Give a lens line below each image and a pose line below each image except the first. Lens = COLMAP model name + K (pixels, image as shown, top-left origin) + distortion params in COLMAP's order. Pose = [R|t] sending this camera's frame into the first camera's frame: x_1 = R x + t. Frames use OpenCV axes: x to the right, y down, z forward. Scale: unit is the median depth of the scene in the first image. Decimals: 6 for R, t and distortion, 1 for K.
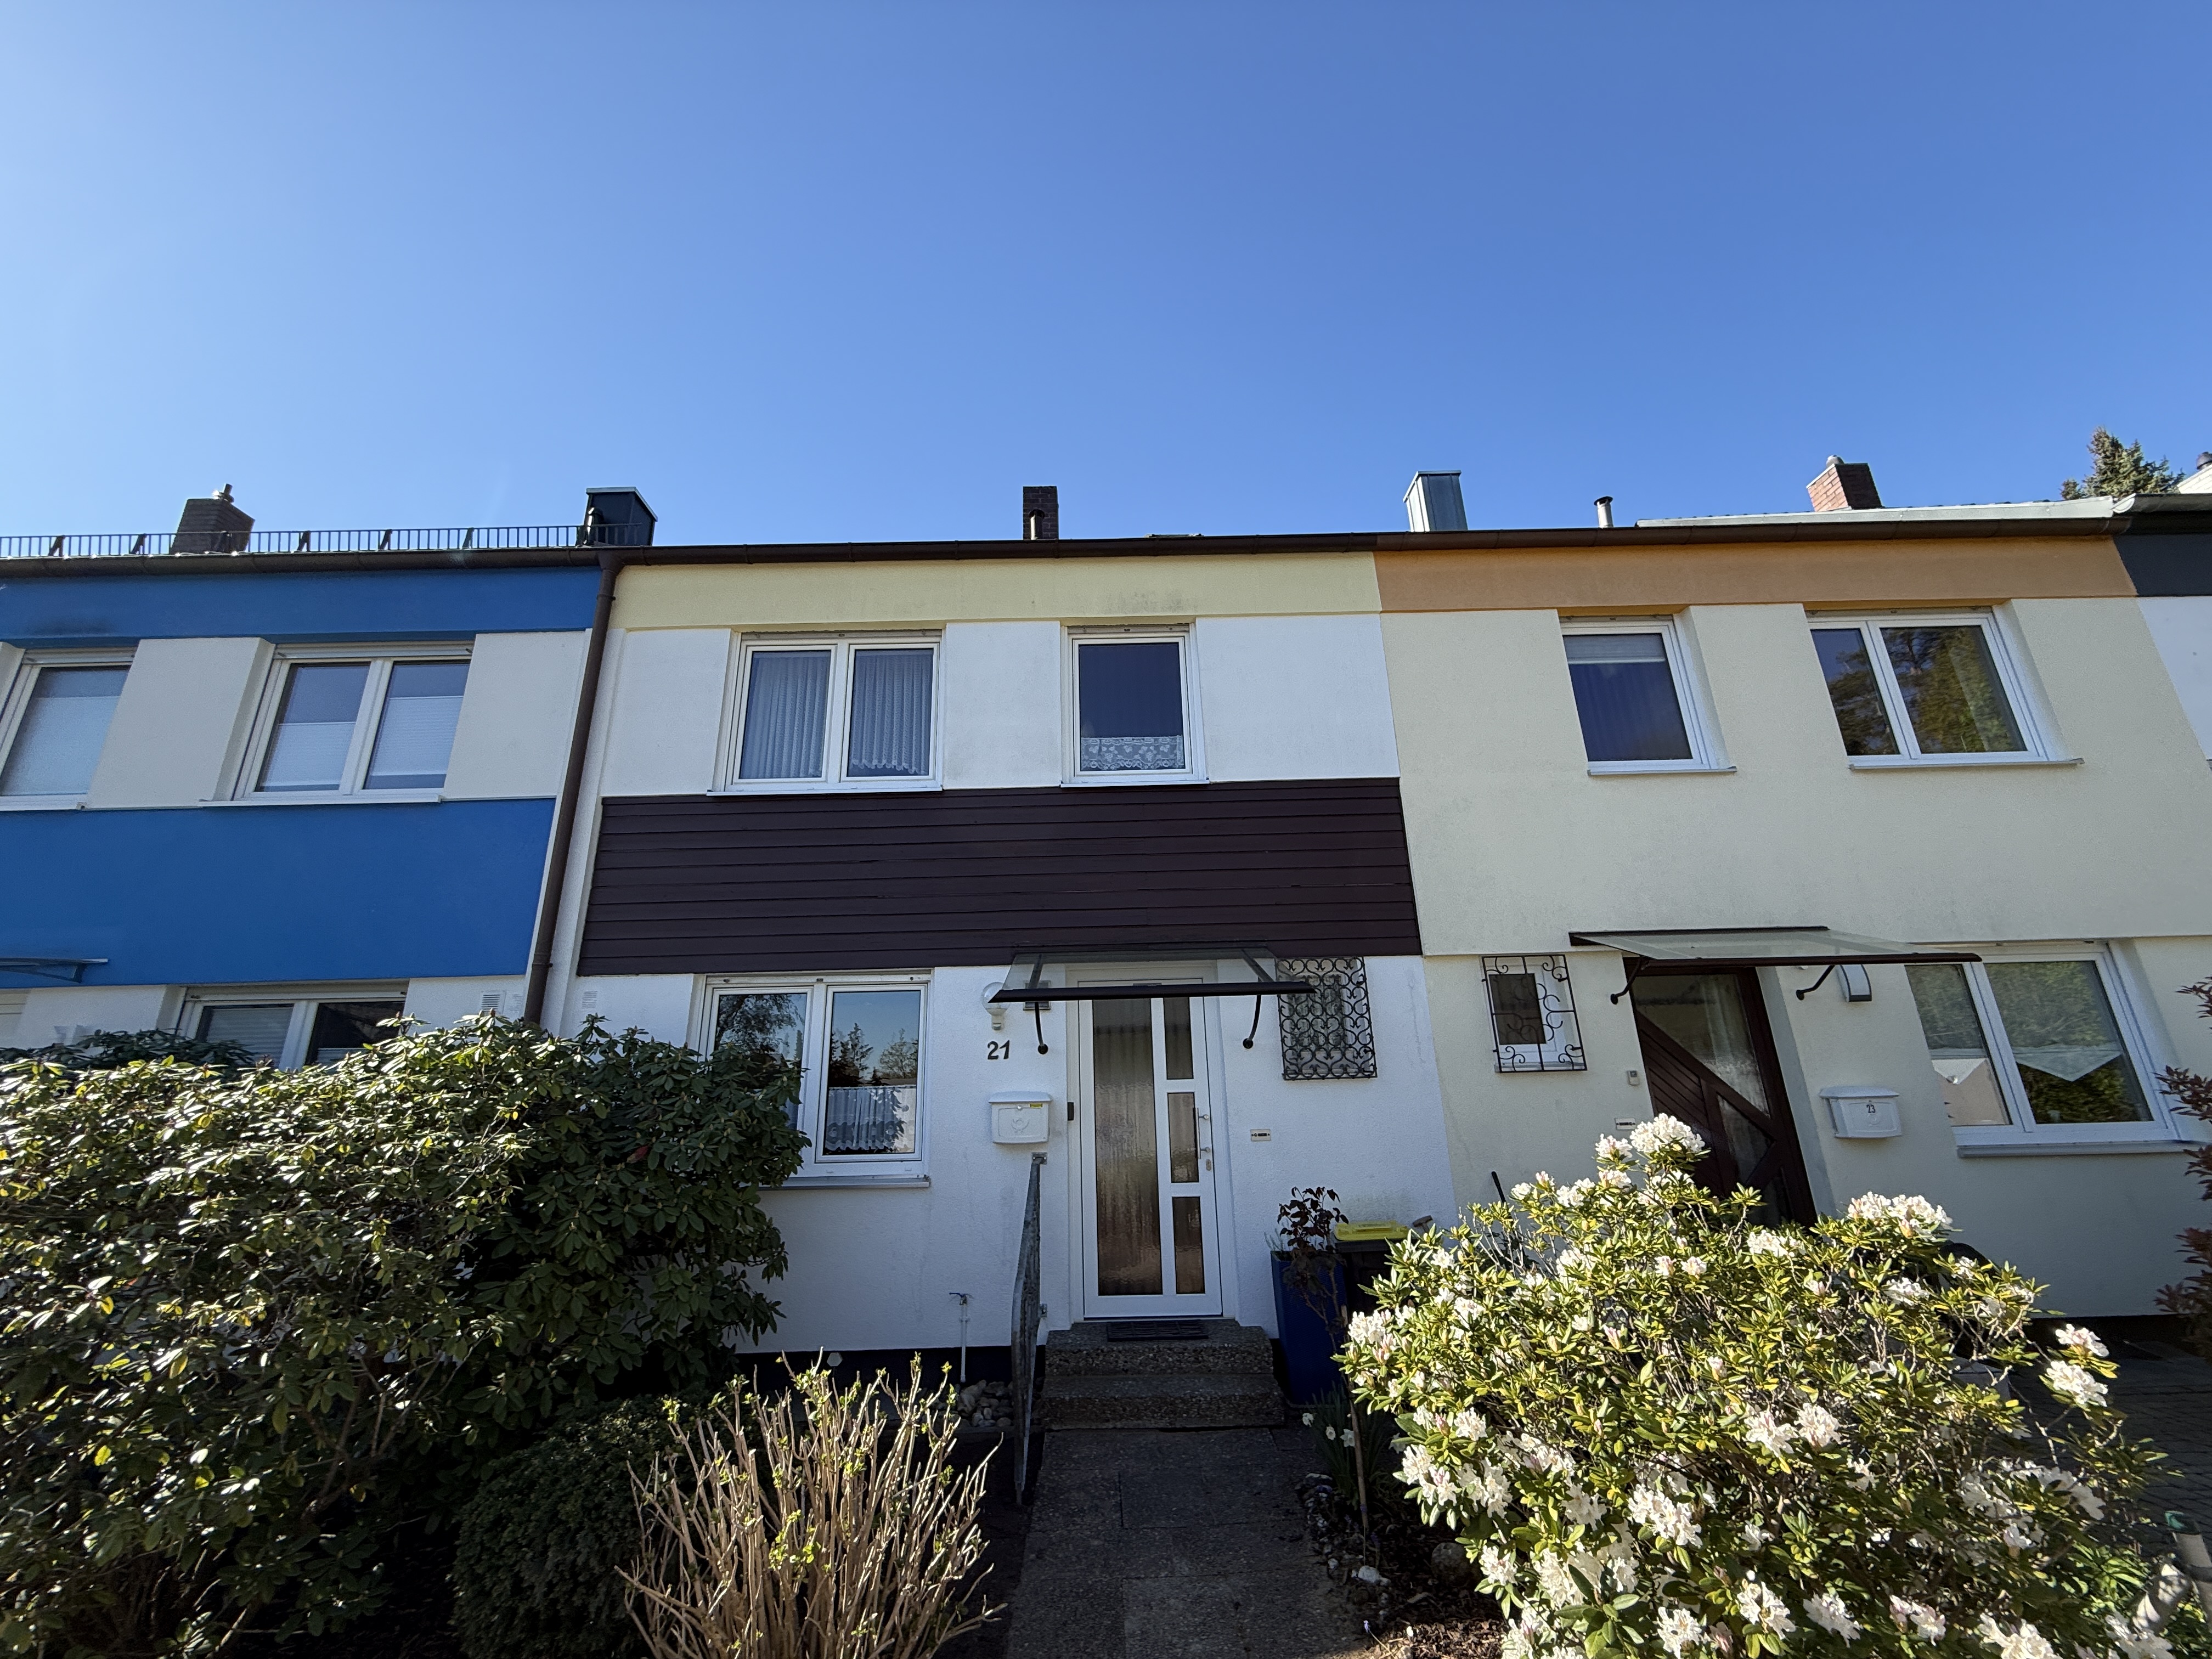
lens RADIAL K [[884.2, 0, 1099.8], [0, 884.2, 825.2], [0, 0, 1]] dist [-0.001631, -0.000530]
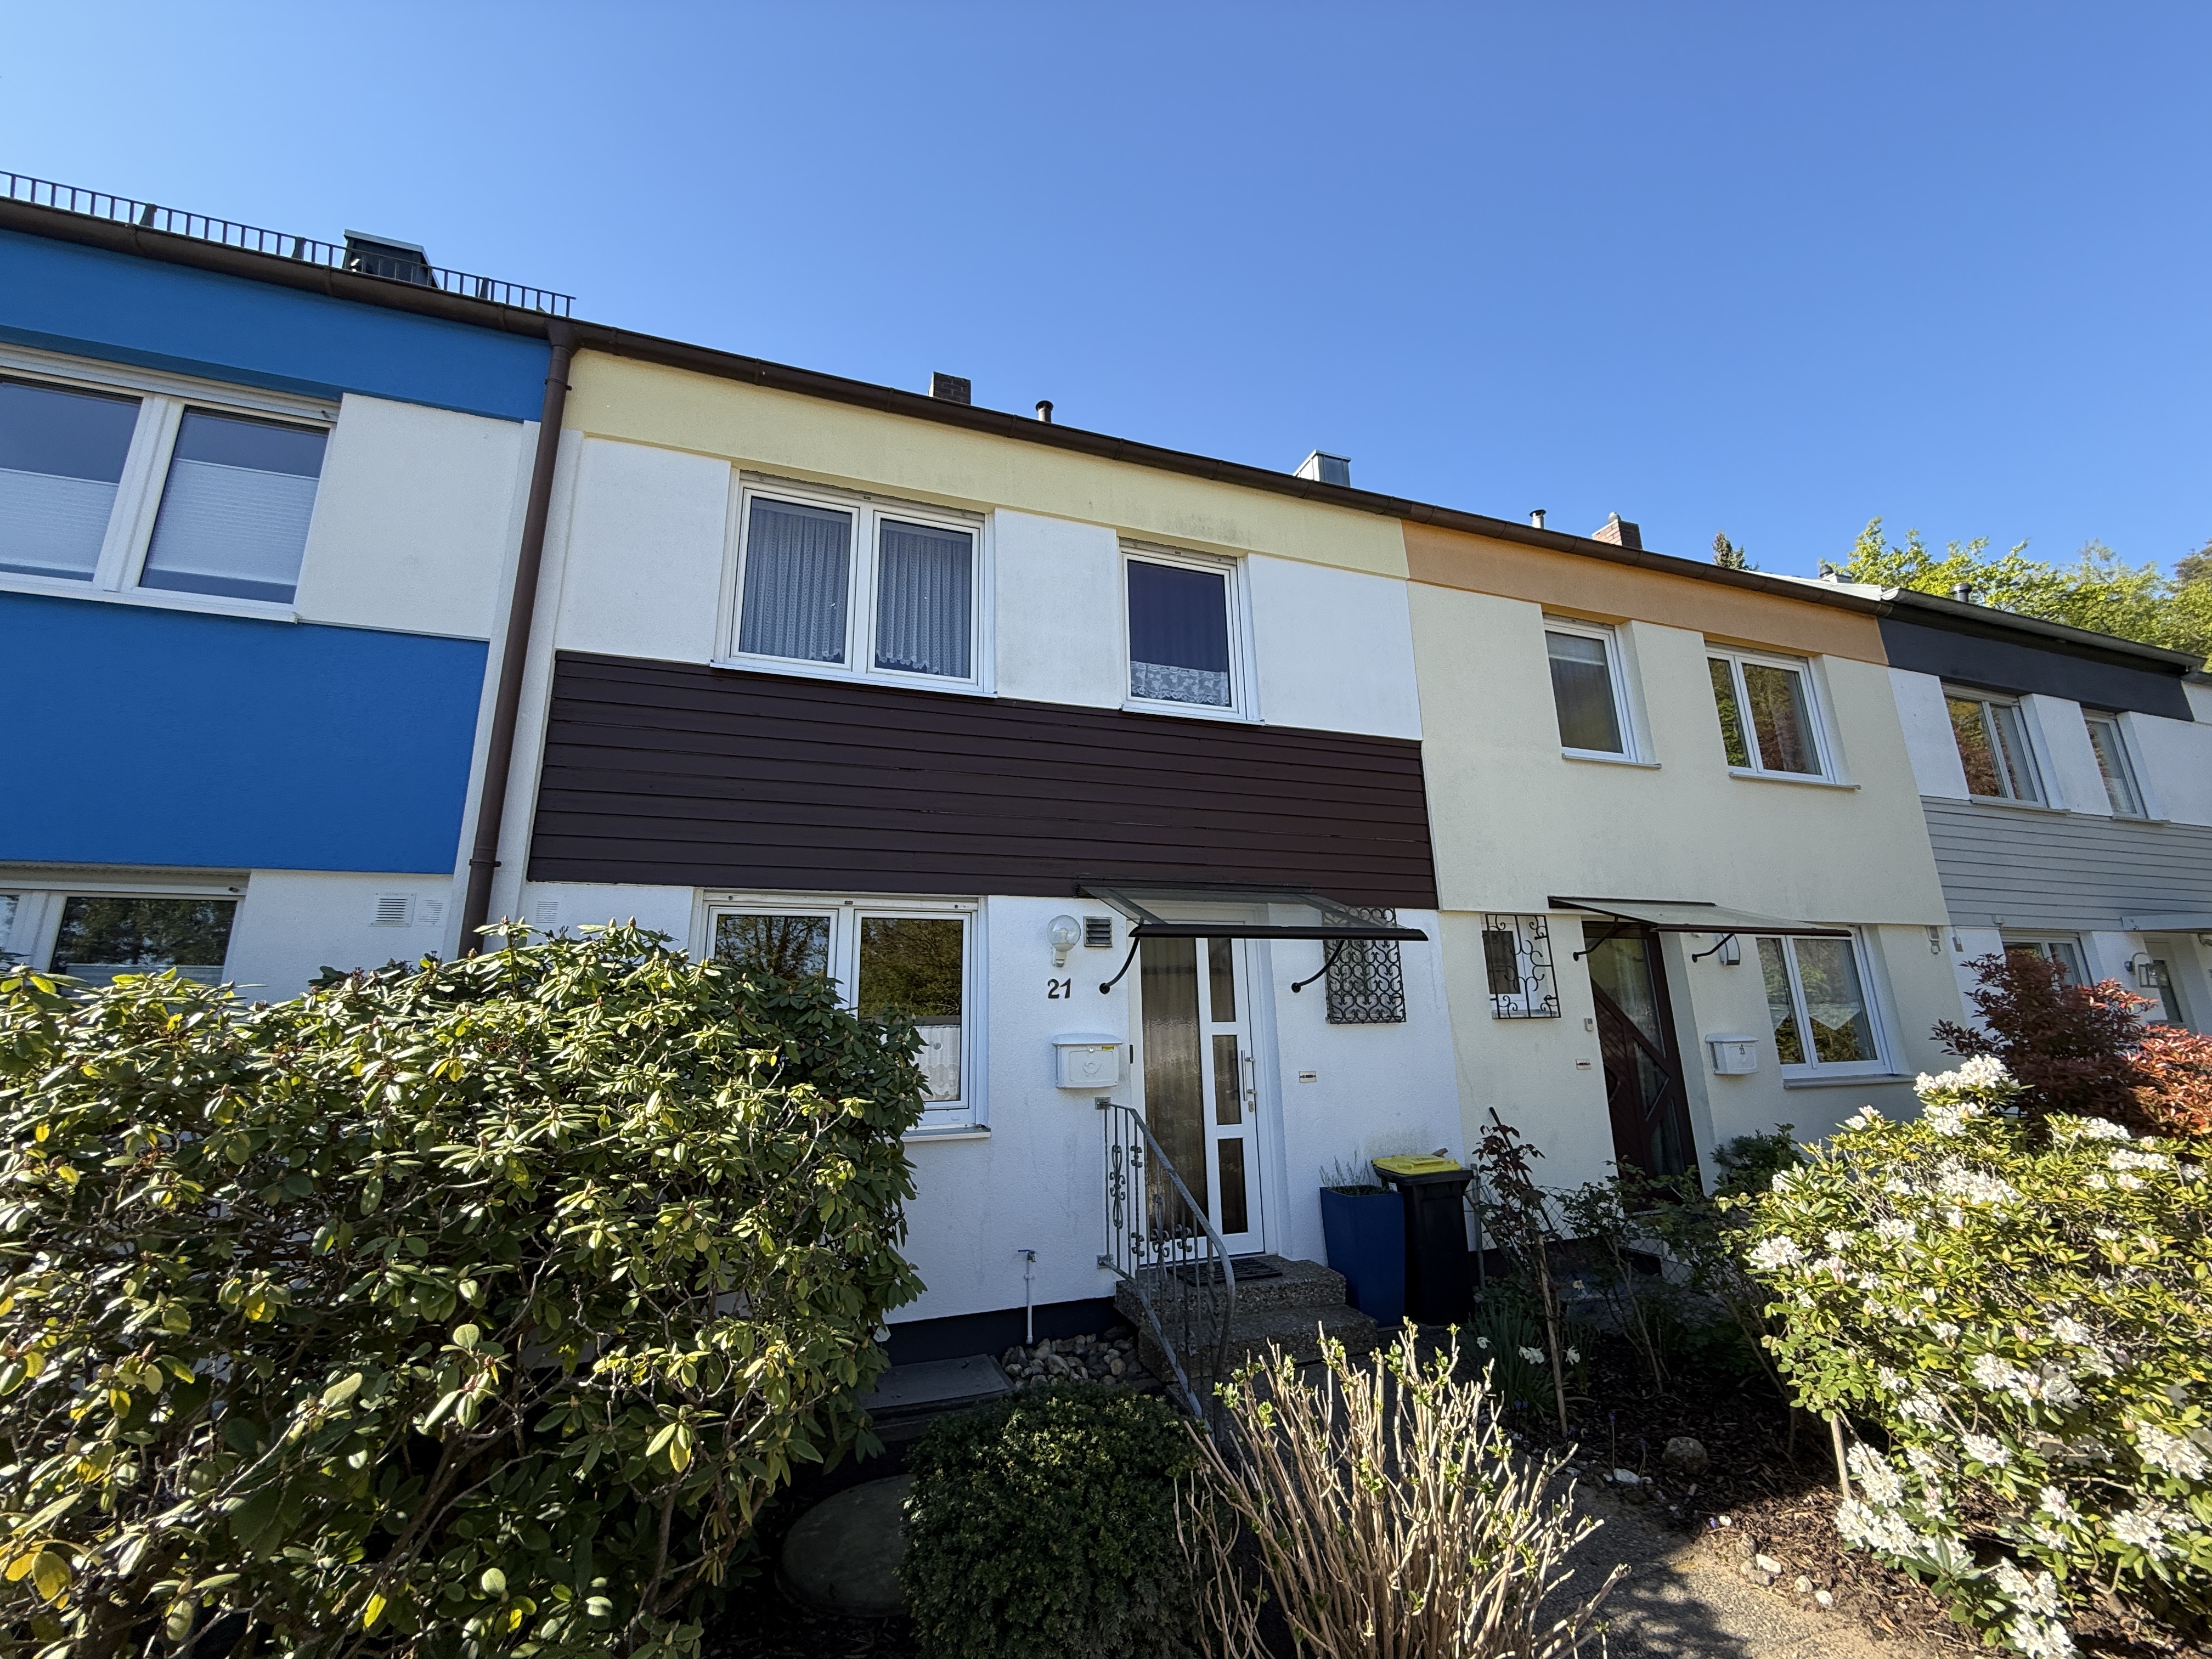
lens RADIAL K [[884.2, 0, 1099.8], [0, 884.2, 825.2], [0, 0, 1]] dist [-0.001631, -0.000530]
pose [[0.943705, 0.081428, 0.320609, -0.354861], [-0.100427, 0.994008, 0.043146, 0.039074], [-0.315174, -0.072915, 0.946229, 0.121569]]
